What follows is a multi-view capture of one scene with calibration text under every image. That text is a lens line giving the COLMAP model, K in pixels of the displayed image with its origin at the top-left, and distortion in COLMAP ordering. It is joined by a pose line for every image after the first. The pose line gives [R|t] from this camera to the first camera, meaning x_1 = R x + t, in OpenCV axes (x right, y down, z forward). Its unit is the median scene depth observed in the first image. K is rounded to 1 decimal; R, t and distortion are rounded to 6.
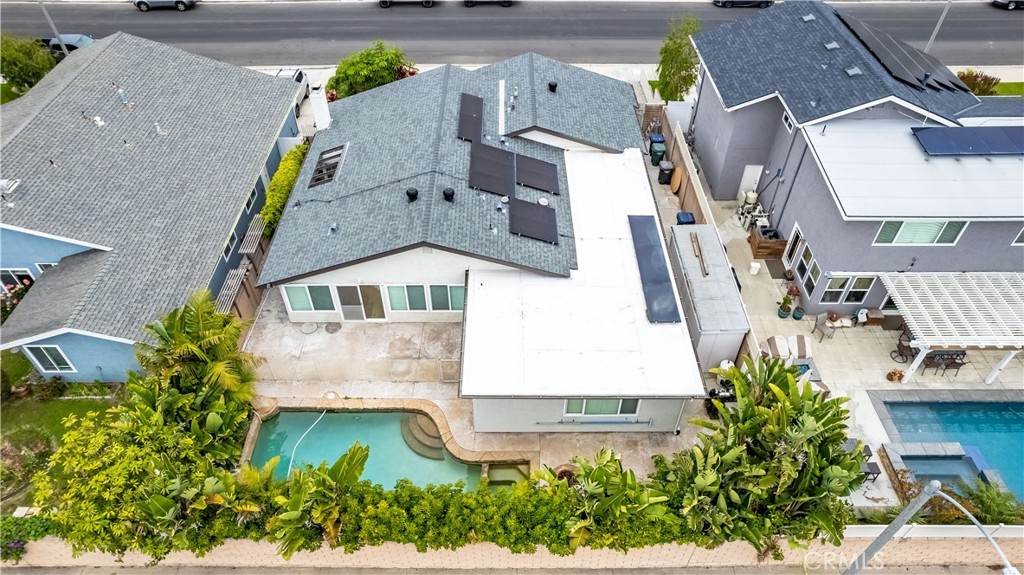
lens RADIAL K [[660.1, 0, 512.0], [0, 660.1, 287.5], [0, 0, 1]] dist [-0.000025, 0.002201]
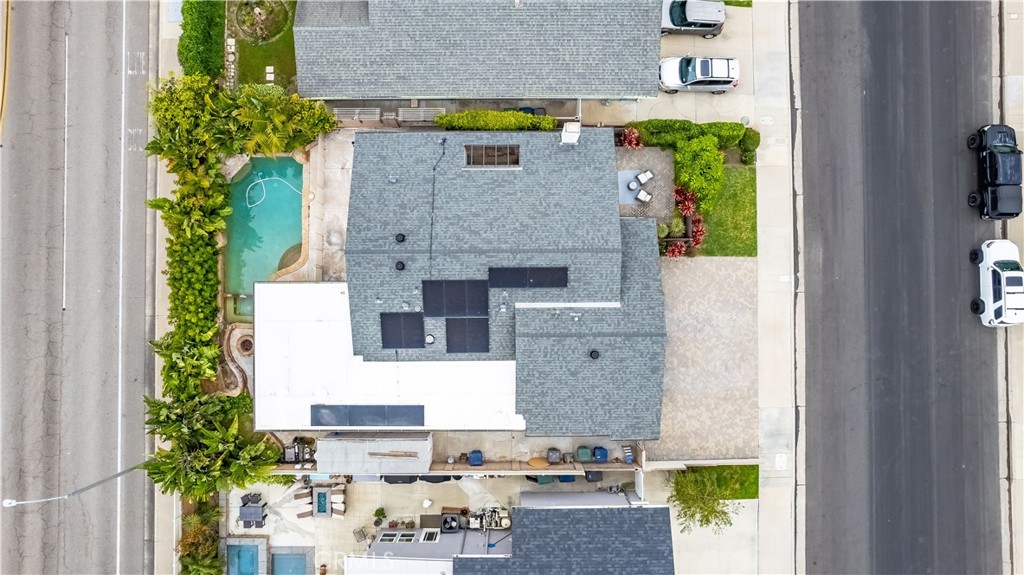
lens RADIAL K [[660.1, 0, 512.0], [0, 660.1, 287.5], [0, 0, 1]] dist [-0.000025, 0.002201]
pose [[-0.002105, 0.999807, -0.019541, -0.026988], [-0.693458, 0.012620, 0.720386, -1.164529], [0.720494, 0.015067, 0.693298, 0.240132]]
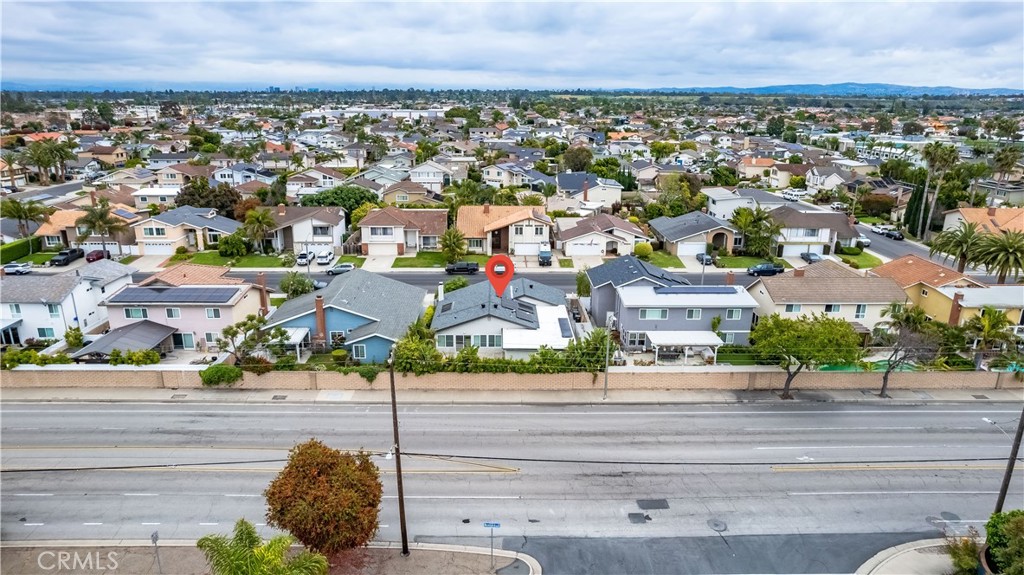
lens RADIAL K [[660.1, 0, 512.0], [0, 660.1, 287.5], [0, 0, 1]] dist [-0.000025, 0.002201]
pose [[0.999663, 0.001365, 0.025924, -0.093648], [0.010882, 0.884627, -0.466172, 1.093445], [-0.023569, 0.466297, 0.884314, -1.545667]]
